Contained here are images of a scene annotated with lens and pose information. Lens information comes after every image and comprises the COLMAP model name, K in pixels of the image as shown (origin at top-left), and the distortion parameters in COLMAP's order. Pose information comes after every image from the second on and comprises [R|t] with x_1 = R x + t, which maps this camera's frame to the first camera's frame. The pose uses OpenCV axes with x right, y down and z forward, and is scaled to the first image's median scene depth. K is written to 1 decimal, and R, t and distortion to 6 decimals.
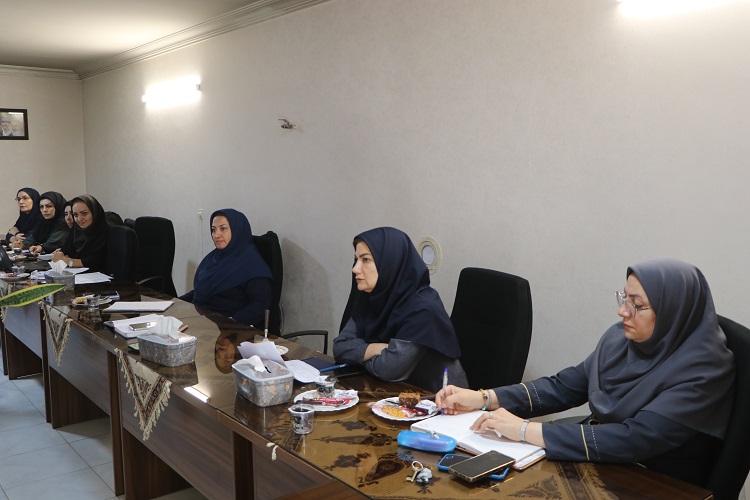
lens RADIAL K [[719.1, 0, 377.8], [0, 719.1, 247.8], [0, 0, 1]] dist [-0.097635, 0.000000]
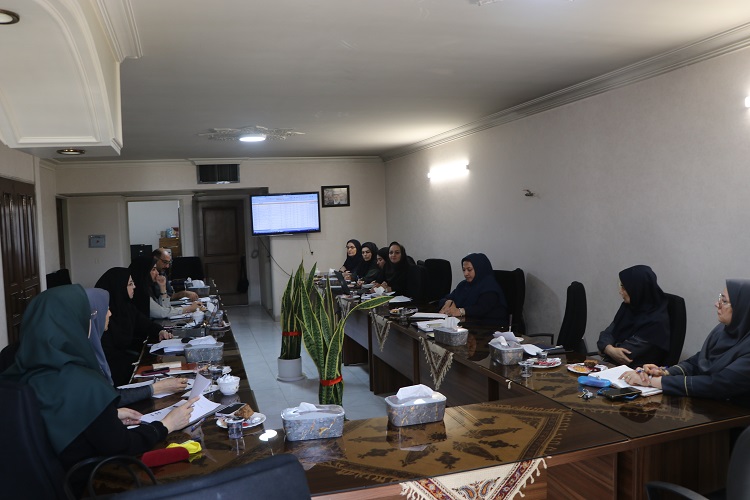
lens RADIAL K [[651.2, 0, 374.8], [0, 651.2, 254.8], [0, 0, 1]] dist [-0.122700, -0.002077]
pose [[0.926597, -0.011339, -0.375884, 0.096409], [-0.008056, 0.998717, -0.049986, 0.023151], [0.375969, 0.049345, 0.925317, -0.410303]]
